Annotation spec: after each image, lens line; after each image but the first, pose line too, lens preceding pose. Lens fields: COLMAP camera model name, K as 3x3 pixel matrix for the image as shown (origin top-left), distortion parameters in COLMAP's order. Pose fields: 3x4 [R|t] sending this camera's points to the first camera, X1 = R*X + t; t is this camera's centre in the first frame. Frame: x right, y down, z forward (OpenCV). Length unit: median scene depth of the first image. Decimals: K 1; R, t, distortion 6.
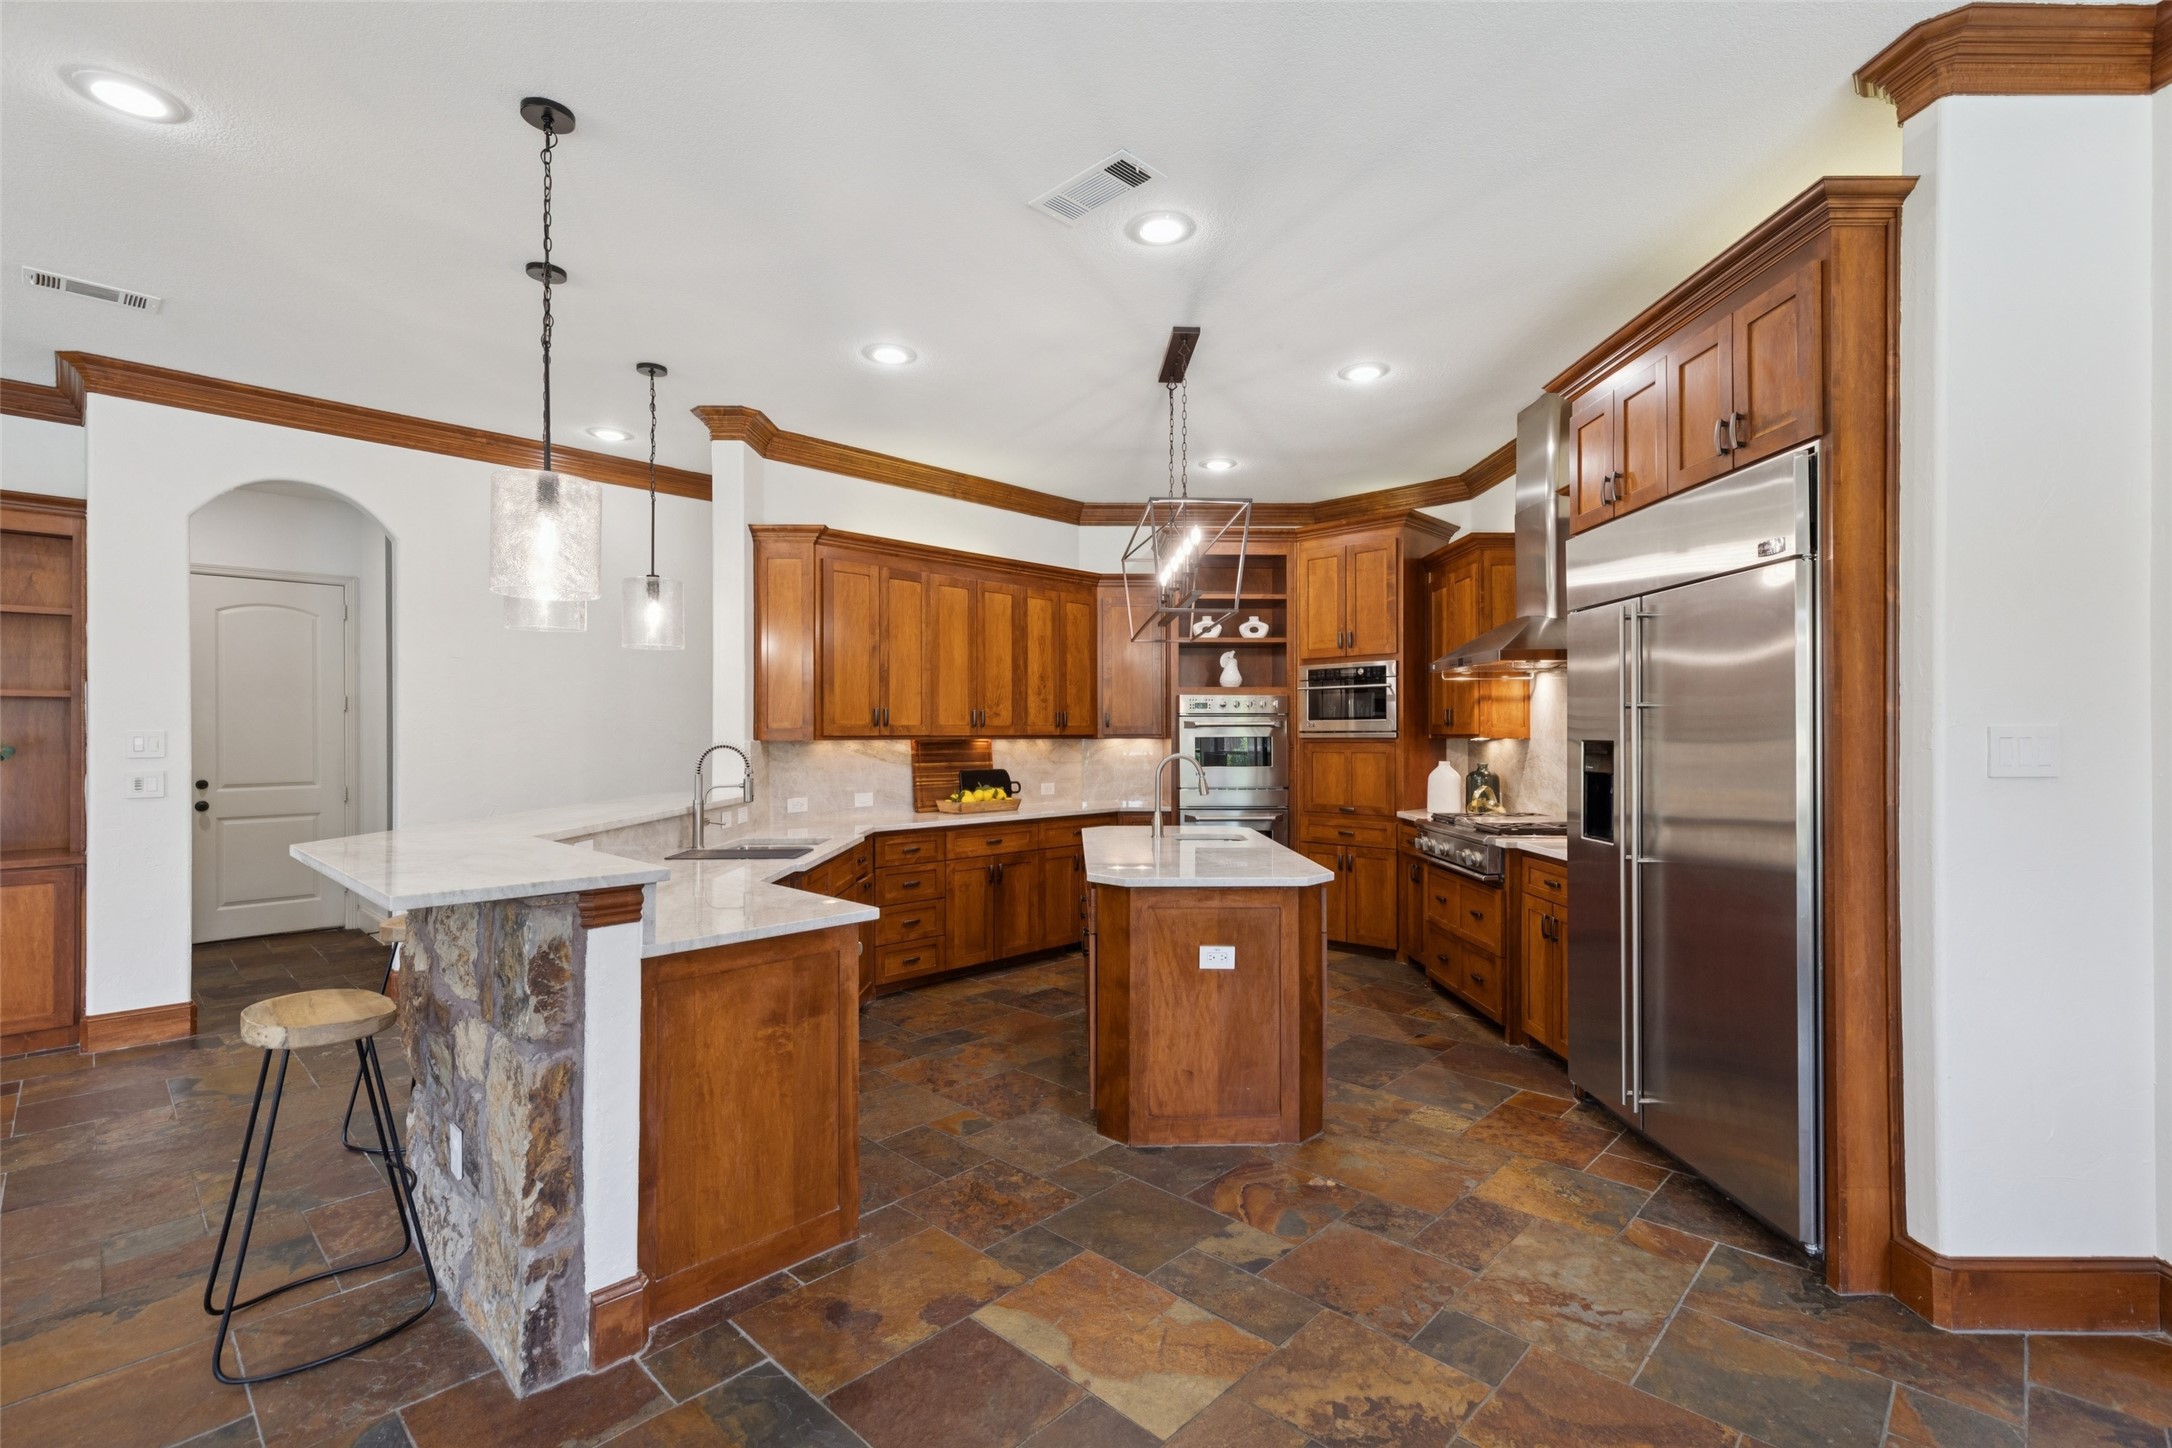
lens RADIAL K [[979.4, 0, 1100.5], [0, 979.4, 725.3], [0, 0, 1]] dist [0.006240, -0.000050]
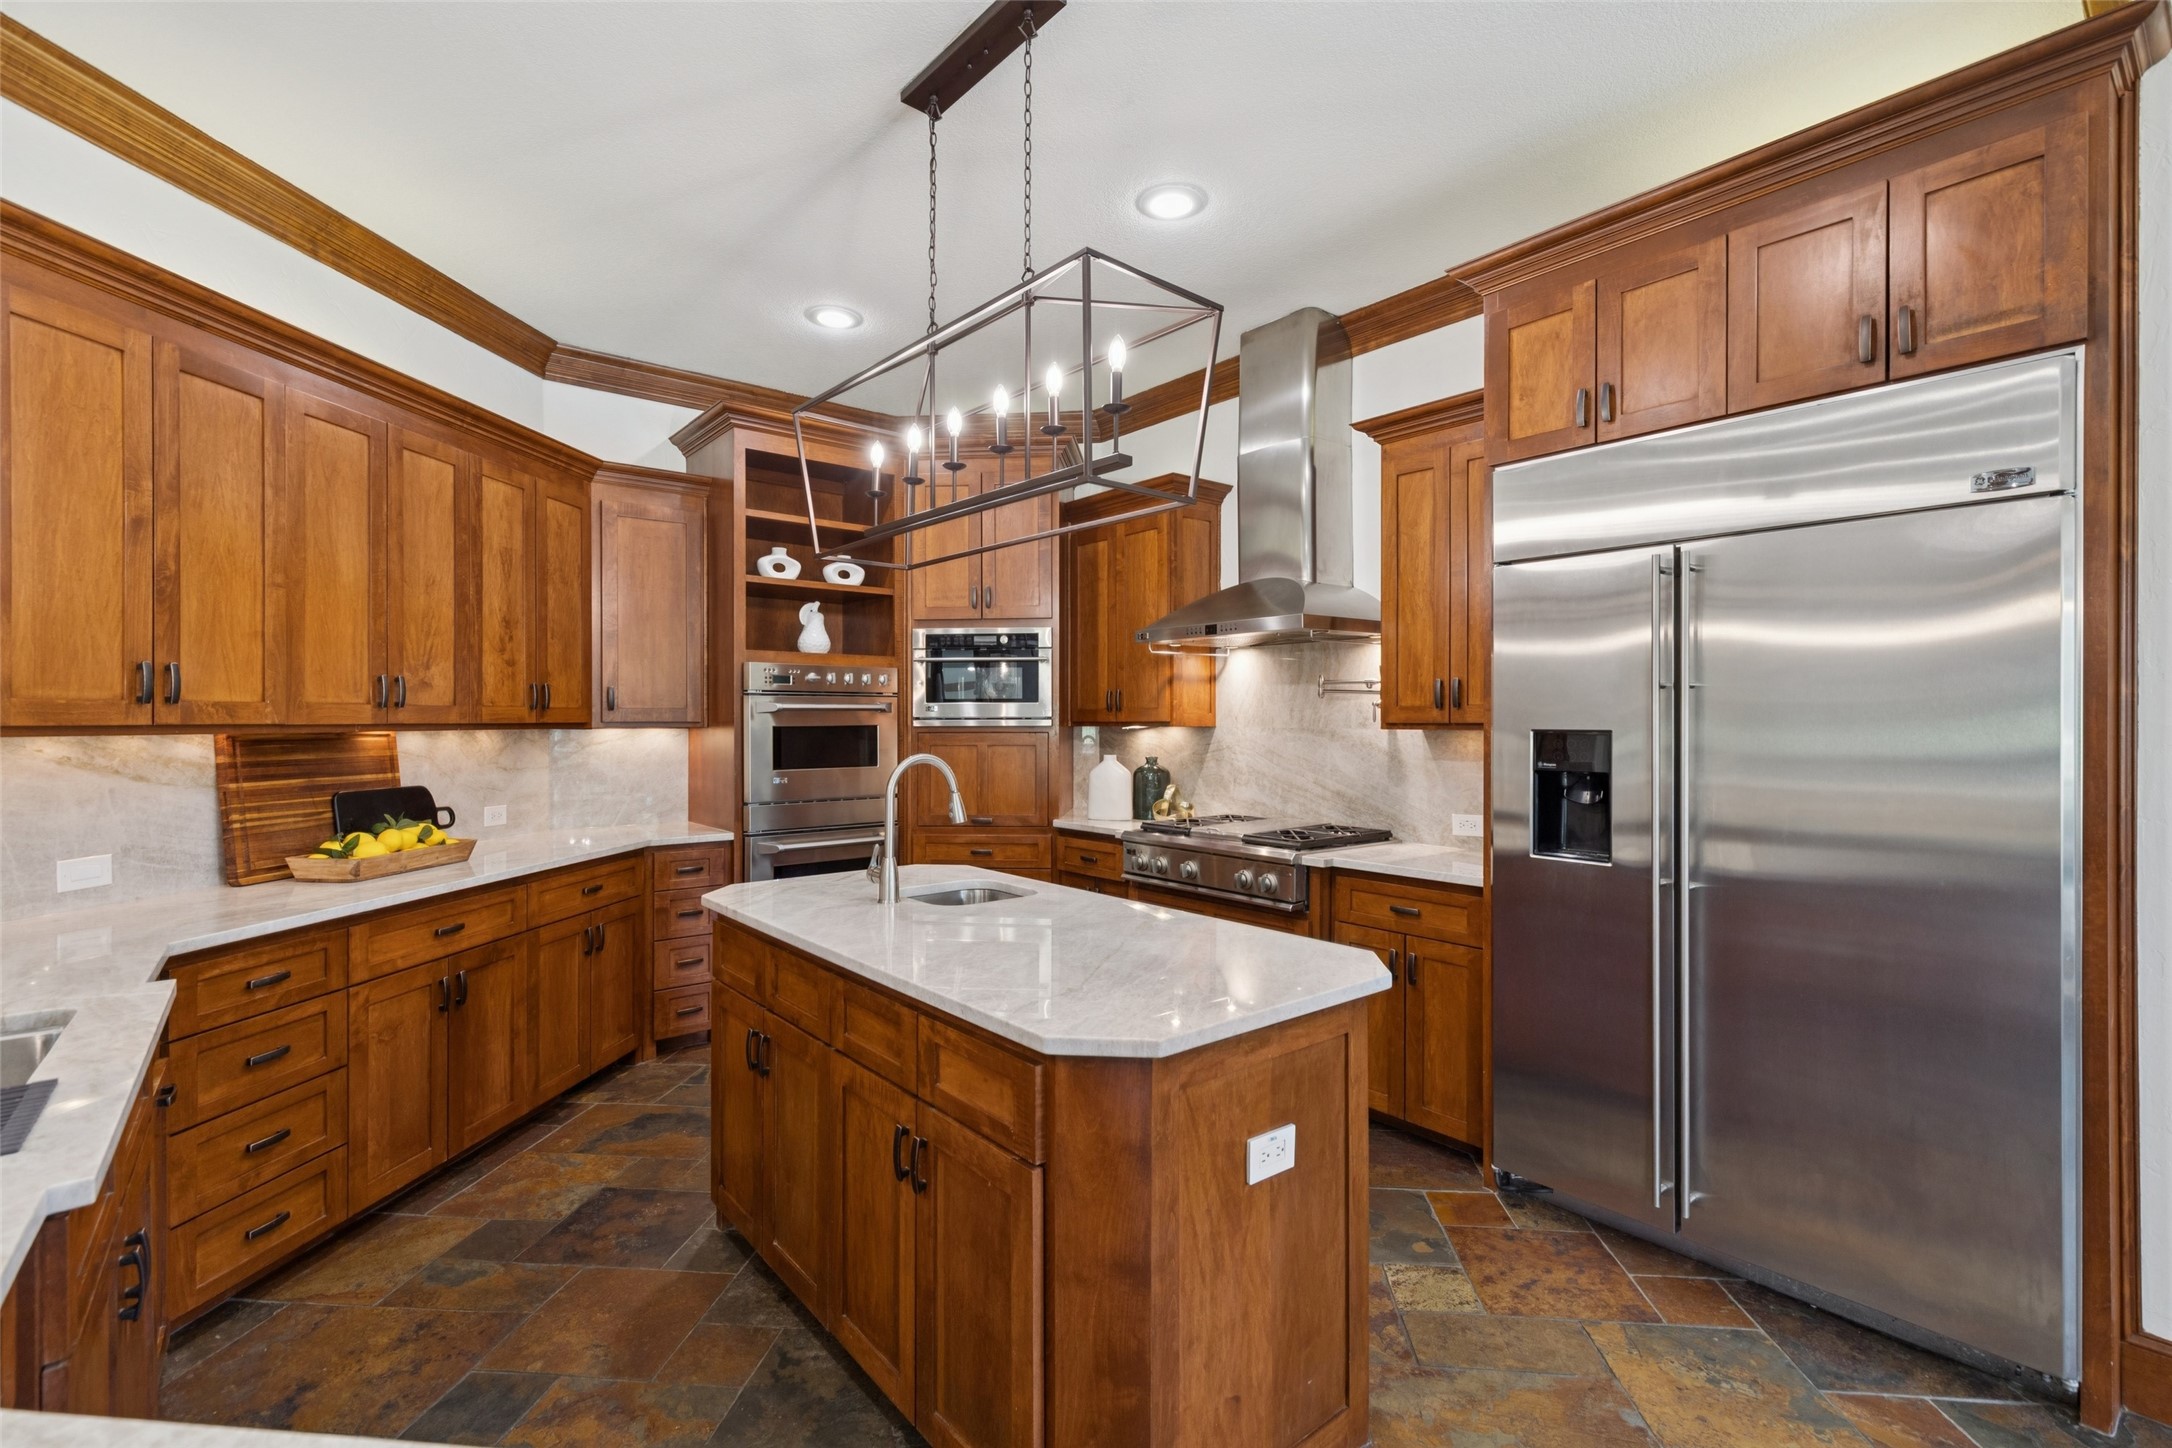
lens RADIAL K [[979.4, 0, 1098.2], [0, 979.4, 717.1], [0, 0, 1]] dist [0.006240, -0.000050]
pose [[0.784845, 0.002263, 0.619688, -0.166695], [-0.005757, 0.999977, 0.003640, 0.002857], [-0.619666, -0.006424, 0.784840, 0.394570]]
